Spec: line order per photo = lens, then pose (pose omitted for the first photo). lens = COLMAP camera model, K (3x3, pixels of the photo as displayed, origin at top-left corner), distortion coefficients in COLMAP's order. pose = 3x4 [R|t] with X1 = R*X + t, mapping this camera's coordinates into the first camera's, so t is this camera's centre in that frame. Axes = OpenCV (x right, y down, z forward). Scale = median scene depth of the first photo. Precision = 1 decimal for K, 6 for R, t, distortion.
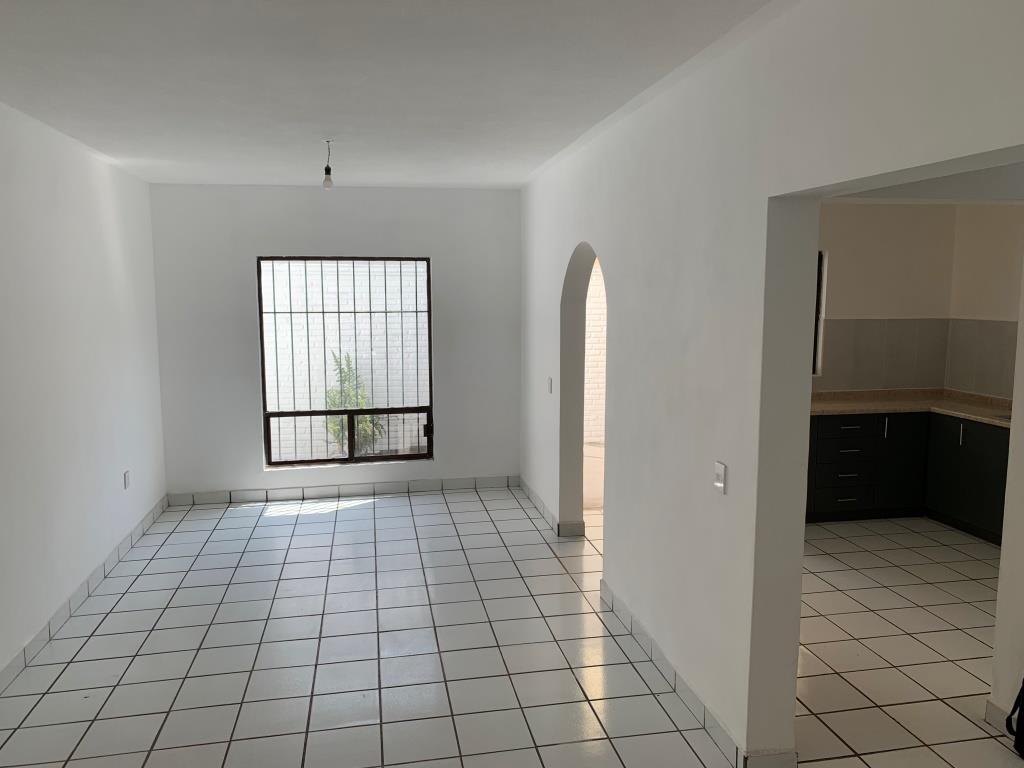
lens RADIAL K [[776.8, 0, 512.0], [0, 776.8, 384.0], [0, 0, 1]] dist [0.096822, -0.133519]
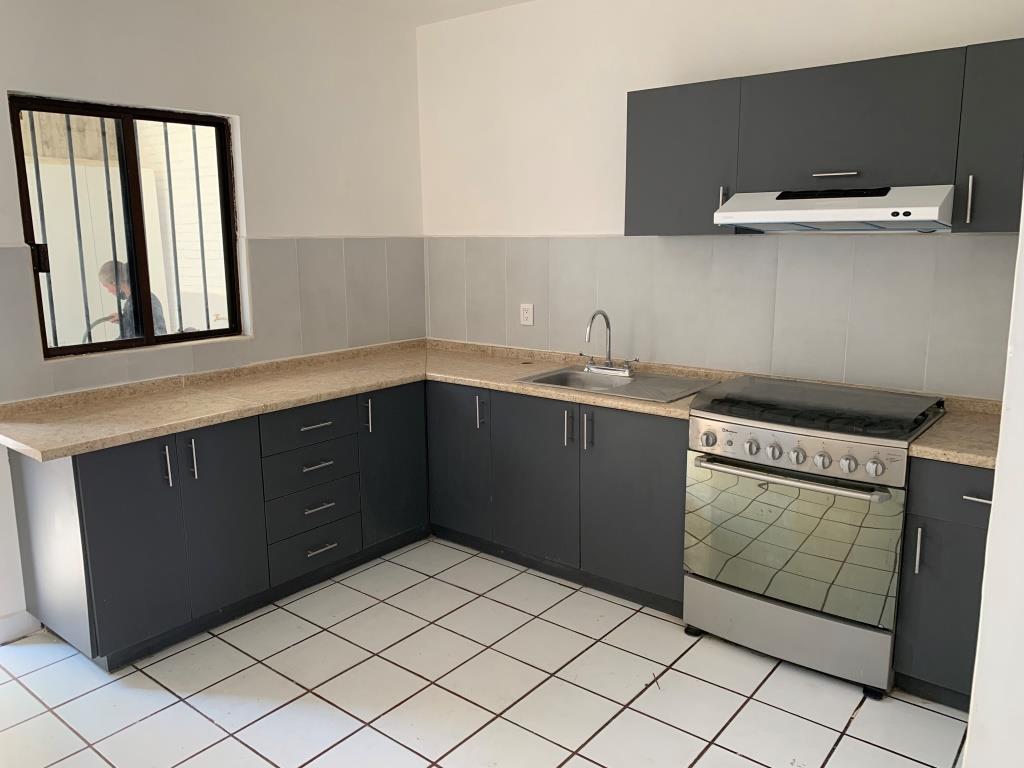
lens RADIAL K [[776.8, 0, 512.0], [0, 776.8, 384.0], [0, 0, 1]] dist [0.096822, -0.133519]
pose [[0.762822, -0.127532, 0.633907, 0.157711], [0.082278, 0.991532, 0.100469, -0.016301], [-0.641352, -0.024483, 0.766856, 0.407776]]
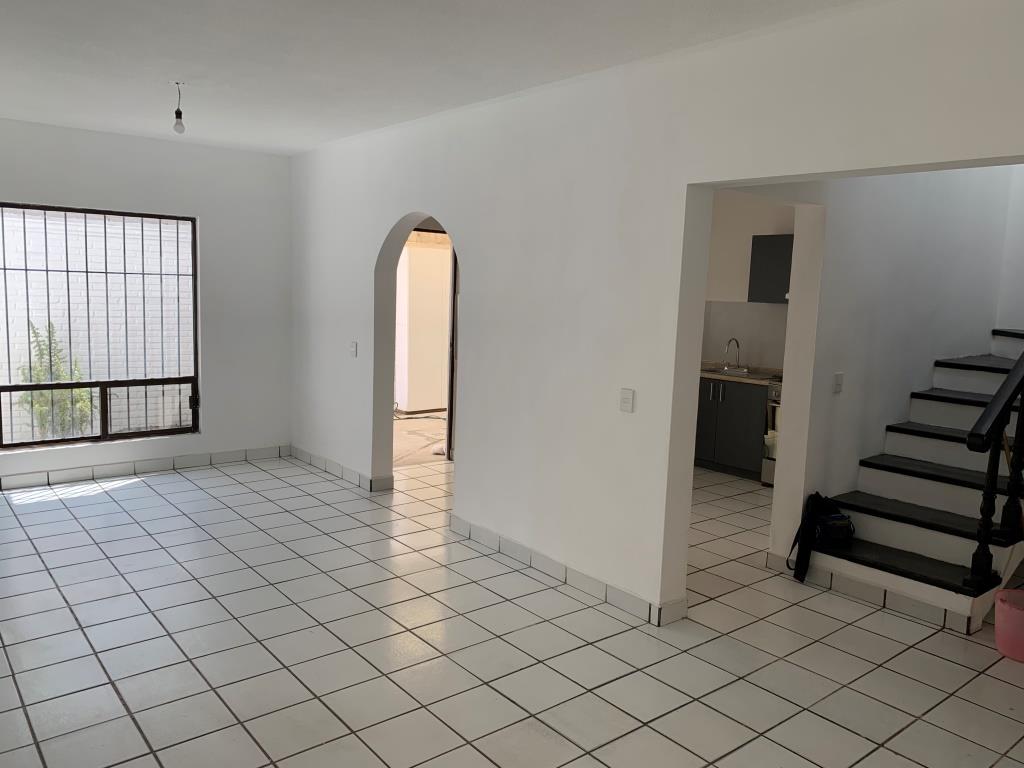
lens RADIAL K [[782.6, 0, 512.0], [0, 782.6, 384.0], [0, 0, 1]] dist [0.005166, 0.002348]
pose [[0.881954, -0.025706, 0.470634, -0.218303], [0.018800, 0.999636, 0.019369, 0.027371], [-0.470960, -0.008235, 0.882116, -0.015382]]
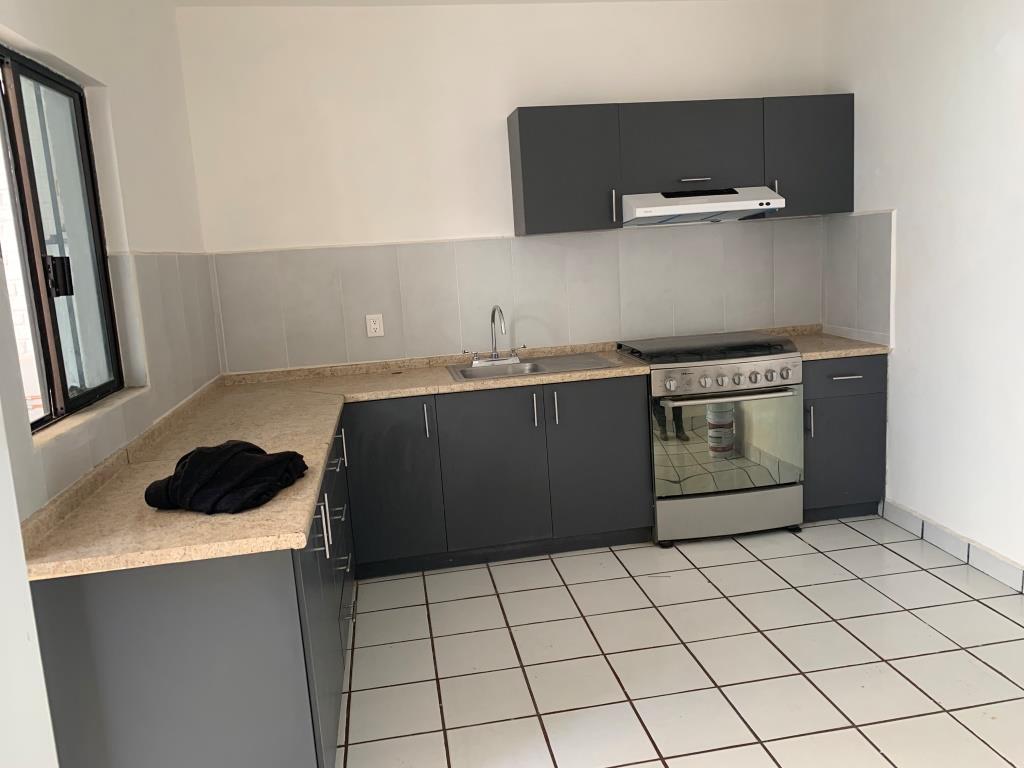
lens RADIAL K [[776.8, 0, 512.0], [0, 776.8, 384.0], [0, 0, 1]] dist [0.096822, -0.133519]
pose [[0.019705, -0.166013, 0.985927, -0.023193], [0.180637, 0.970481, 0.159802, -0.040428], [-0.983352, 0.174946, 0.049112, 0.741190]]
